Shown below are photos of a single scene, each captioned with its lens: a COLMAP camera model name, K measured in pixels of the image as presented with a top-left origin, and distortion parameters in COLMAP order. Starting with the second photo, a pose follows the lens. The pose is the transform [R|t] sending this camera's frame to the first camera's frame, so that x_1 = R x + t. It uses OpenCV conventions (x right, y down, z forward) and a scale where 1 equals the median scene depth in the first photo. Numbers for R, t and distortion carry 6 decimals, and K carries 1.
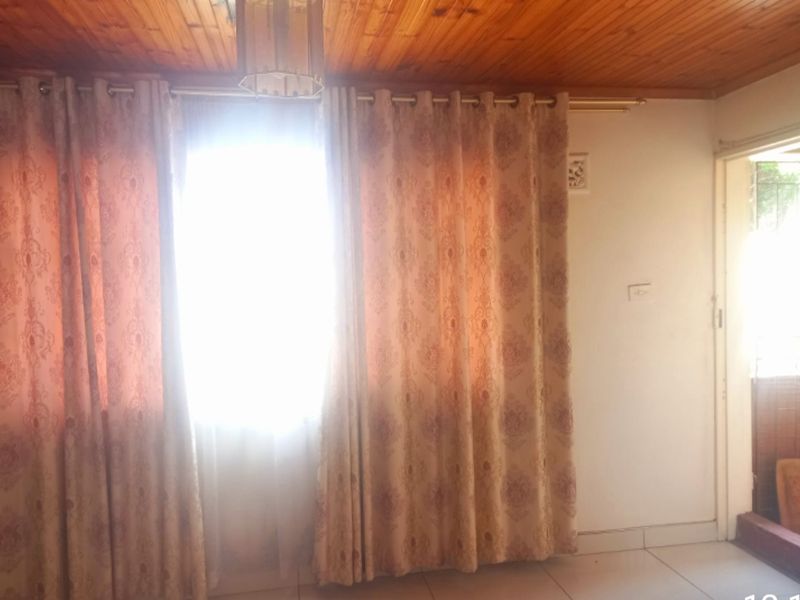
lens RADIAL K [[616.0, 0, 400.0], [0, 616.0, 300.0], [0, 0, 1]] dist [0.053284, -0.002256]
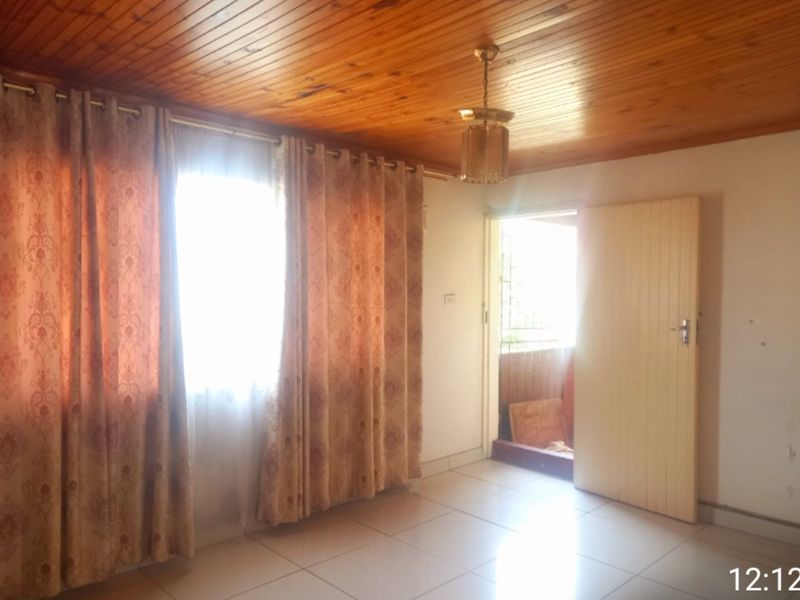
lens RADIAL K [[616.0, 0, 400.0], [0, 616.0, 300.0], [0, 0, 1]] dist [0.053284, -0.002256]
pose [[0.821476, 0.019054, 0.569924, -0.622692], [0.001309, 0.999376, -0.035298, 0.044713], [-0.570241, 0.029743, 0.820939, -0.182401]]
